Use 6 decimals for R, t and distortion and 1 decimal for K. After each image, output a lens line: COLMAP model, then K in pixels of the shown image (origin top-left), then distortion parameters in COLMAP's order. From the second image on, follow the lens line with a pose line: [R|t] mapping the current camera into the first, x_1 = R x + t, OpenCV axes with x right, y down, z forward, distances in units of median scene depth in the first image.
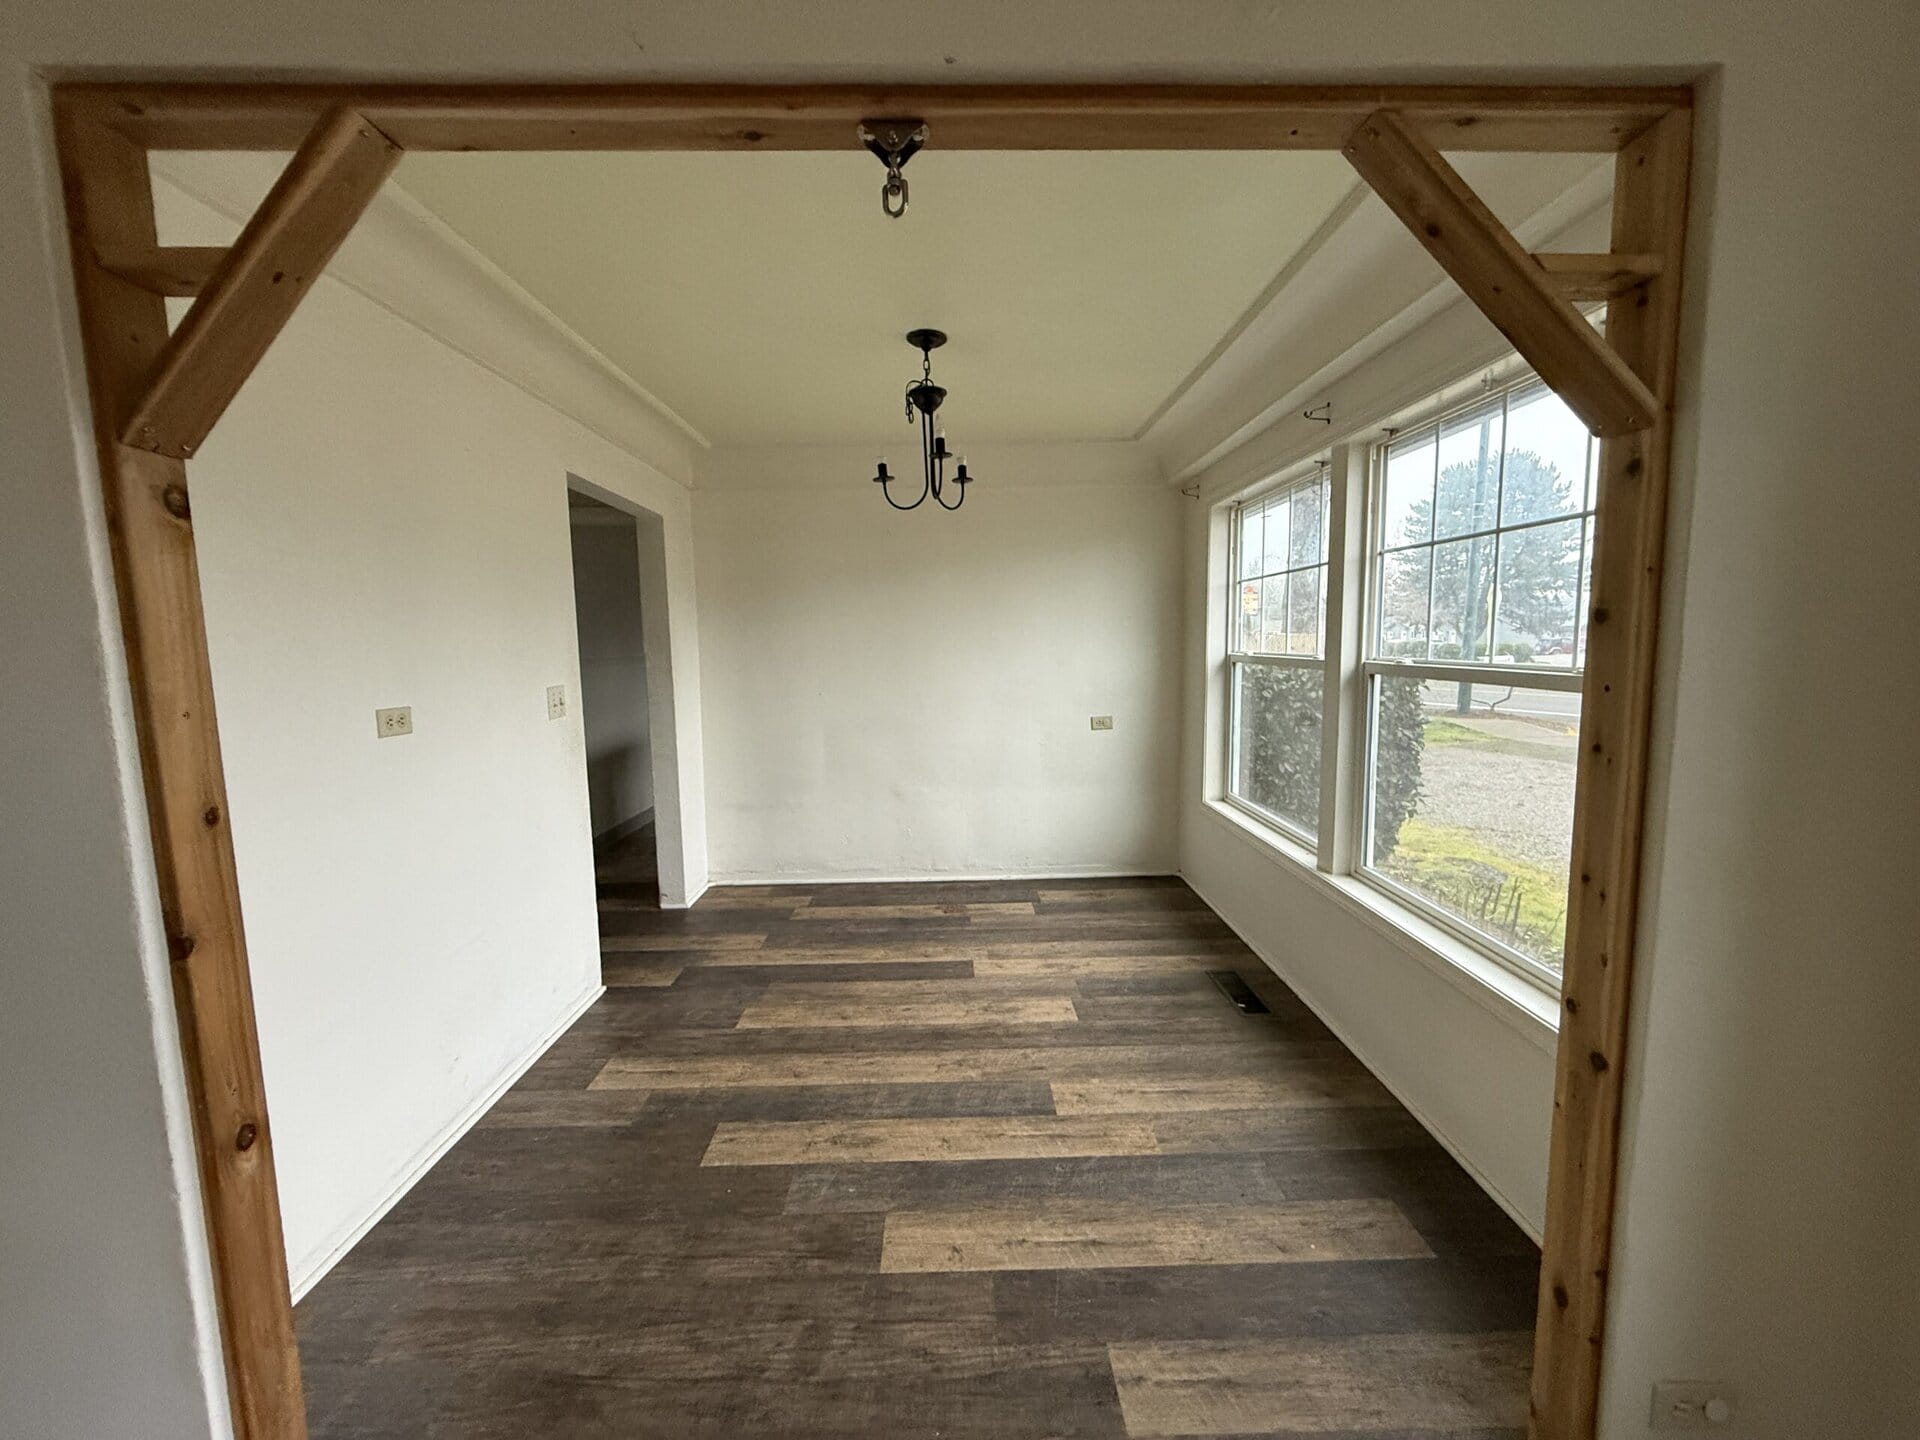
lens RADIAL K [[763.6, 0, 955.5], [0, 763.6, 718.8], [0, 0, 1]] dist [-0.002135, -0.000533]
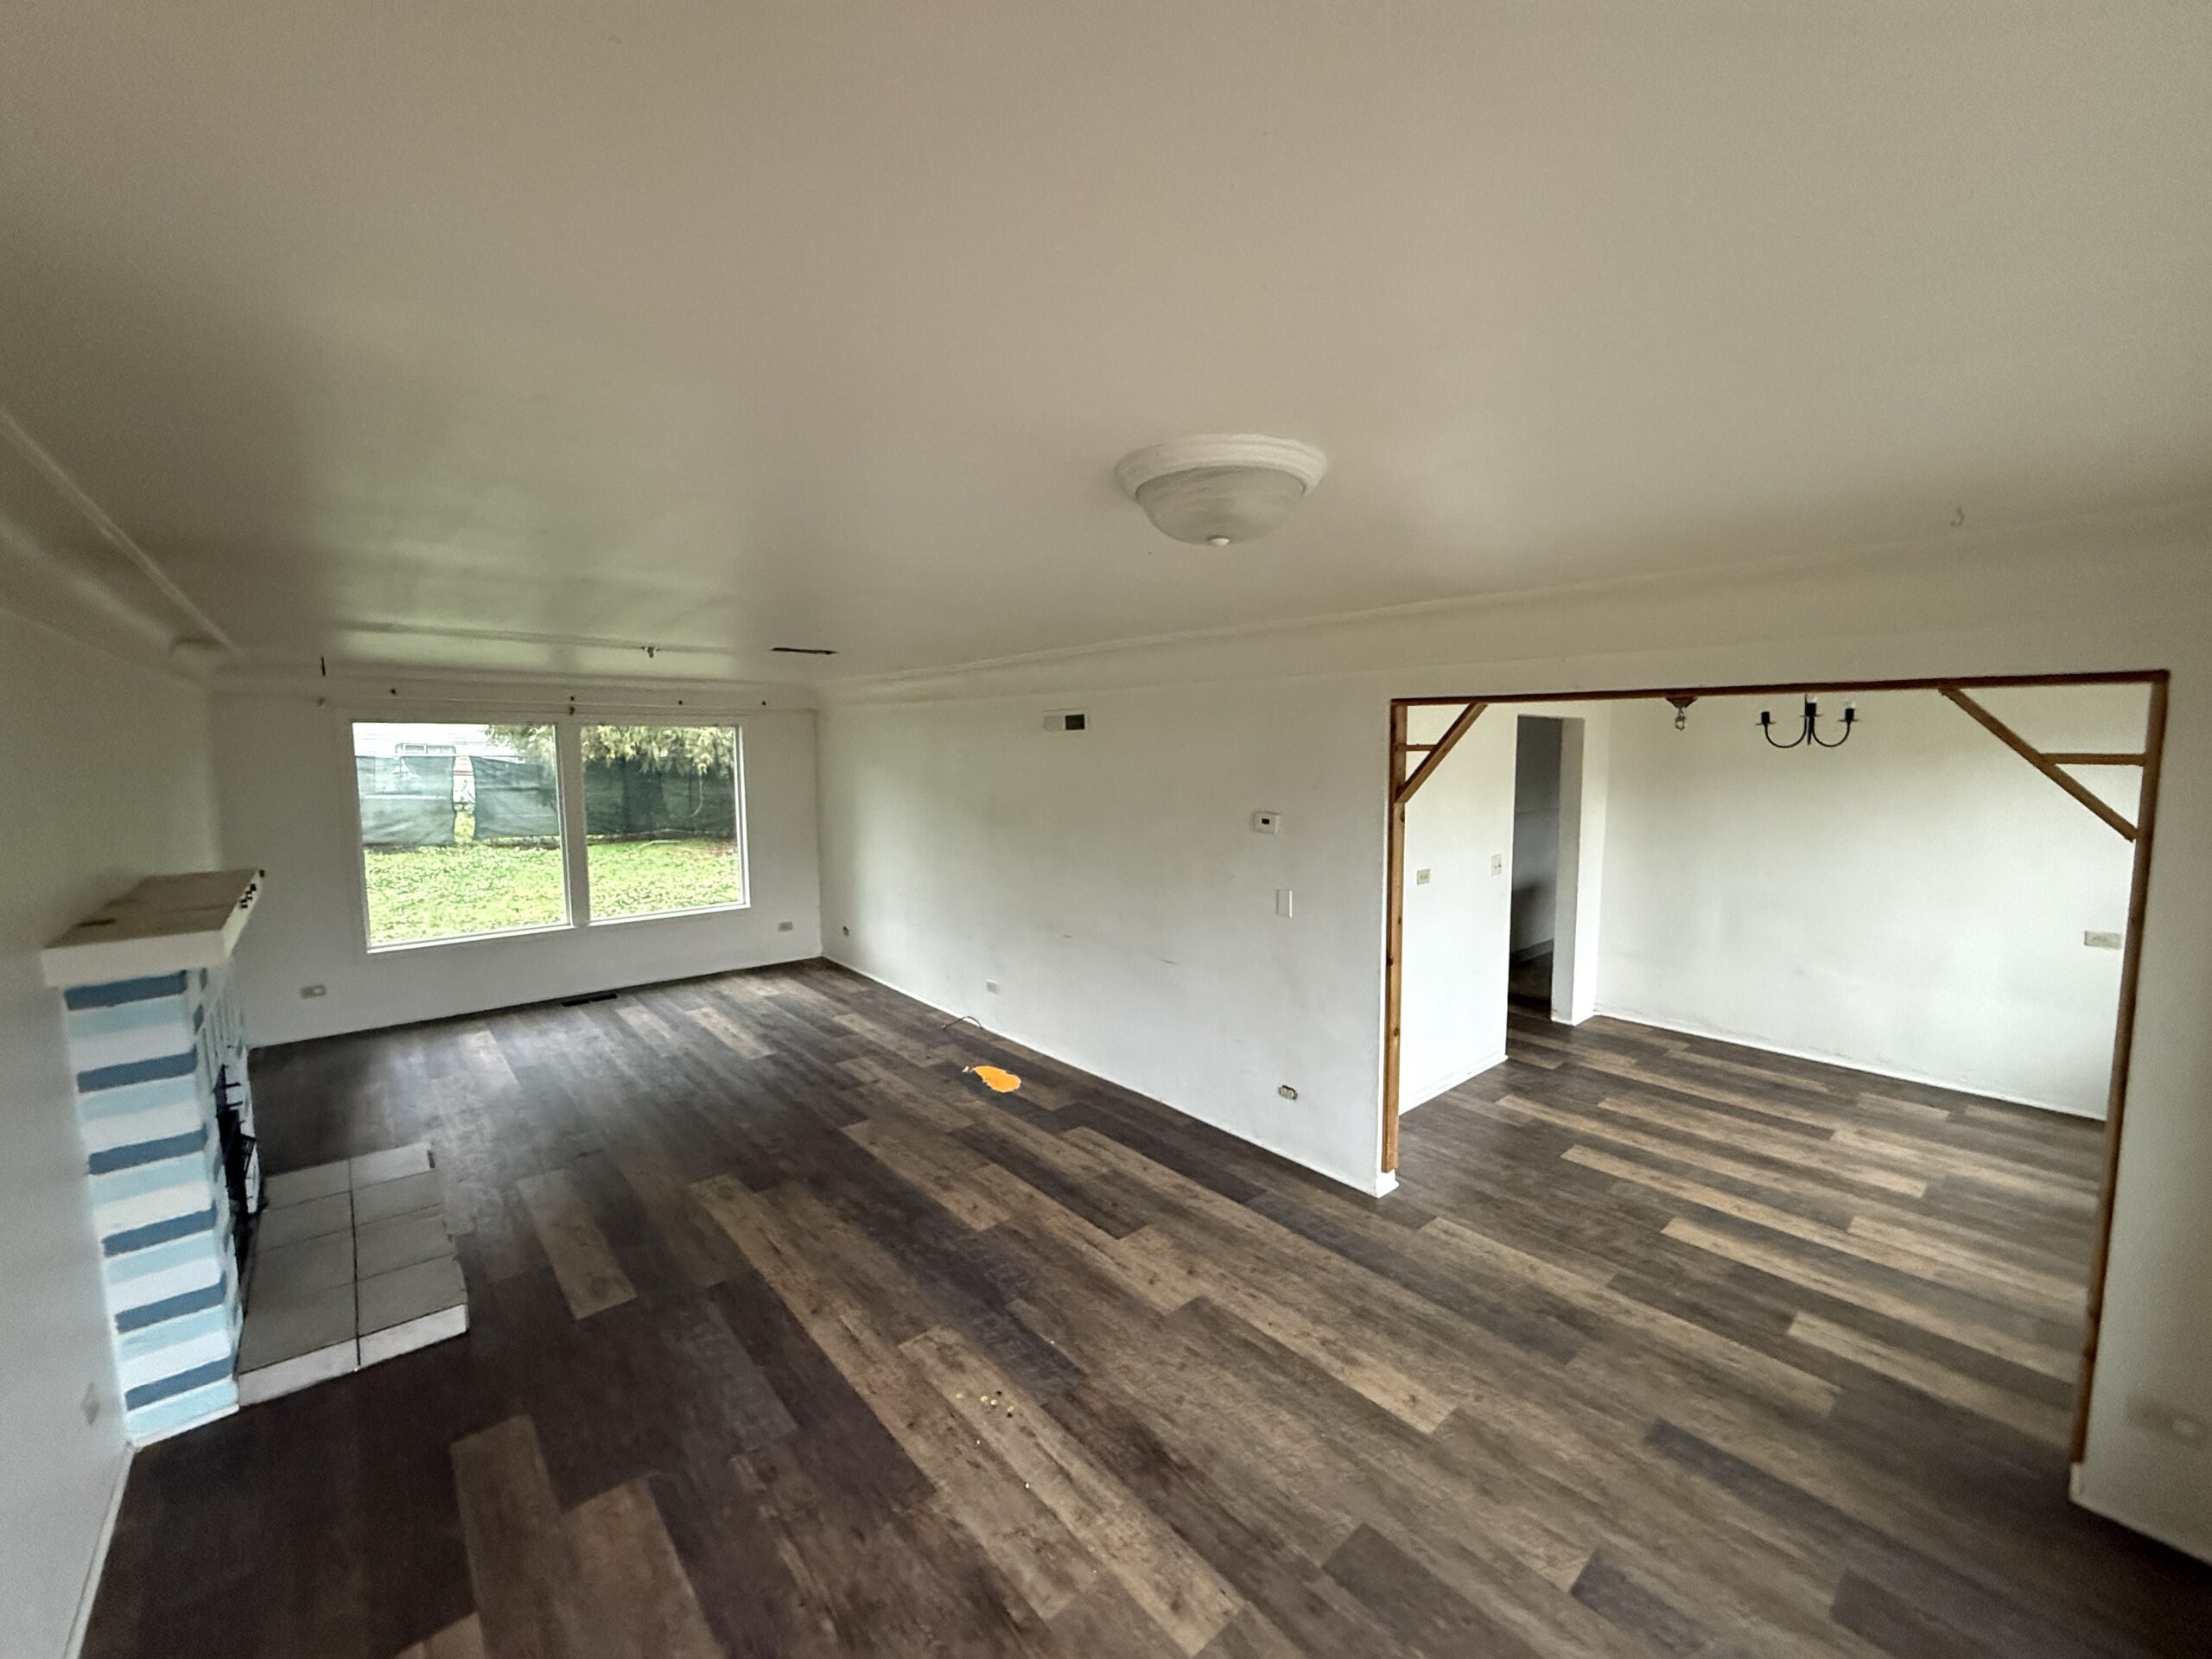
lens RADIAL K [[879.7, 0, 1100.8], [0, 879.7, 828.1], [0, 0, 1]] dist [-0.002135, -0.000533]
pose [[0.647276, 0.085696, -0.757423, 0.289329], [-0.084098, 0.995623, 0.040778, -0.094416], [0.757602, 0.037304, 0.651650, -0.739175]]
